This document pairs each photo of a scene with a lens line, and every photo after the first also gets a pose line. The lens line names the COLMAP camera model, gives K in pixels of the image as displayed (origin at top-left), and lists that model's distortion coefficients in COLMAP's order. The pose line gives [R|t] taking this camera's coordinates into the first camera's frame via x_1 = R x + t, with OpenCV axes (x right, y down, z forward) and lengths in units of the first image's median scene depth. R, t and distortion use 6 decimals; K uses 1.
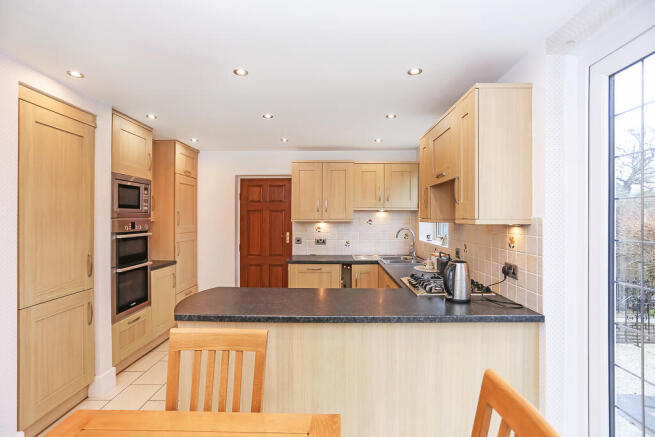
lens RADIAL K [[328.3, 0, 327.5], [0, 328.3, 218.5], [0, 0, 1]] dist [-0.064999, 0.038872]
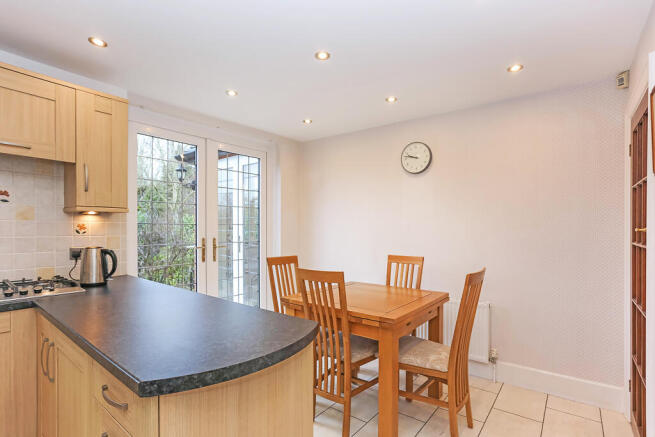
lens RADIAL K [[339.8, 0, 329.3], [0, 339.8, 224.5], [0, 0, 1]] dist [-0.059805, 0.046359]
pose [[-0.819657, 0.002869, 0.572847, -0.418750], [-0.000496, 0.999984, -0.005718, 0.032891], [-0.572854, -0.004971, -0.819642, 0.736157]]
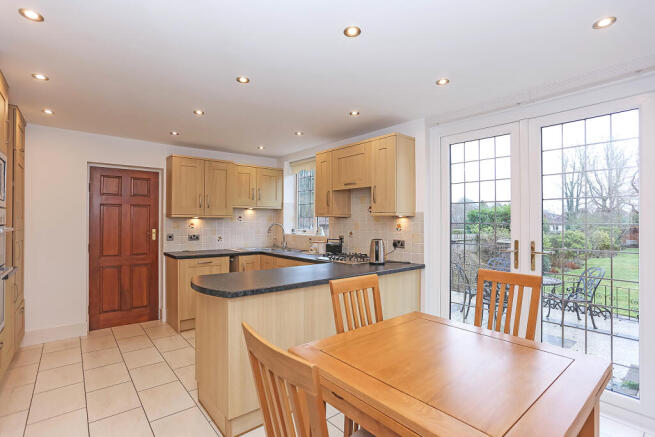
lens RADIAL K [[328.3, 0, 327.5], [0, 328.3, 218.5], [0, 0, 1]] dist [-0.064999, 0.038872]
pose [[0.752547, 0.009225, 0.658474, -0.425074], [-0.002999, 0.999940, -0.010580, 0.024219], [-0.658532, 0.005987, 0.752529, -0.024772]]
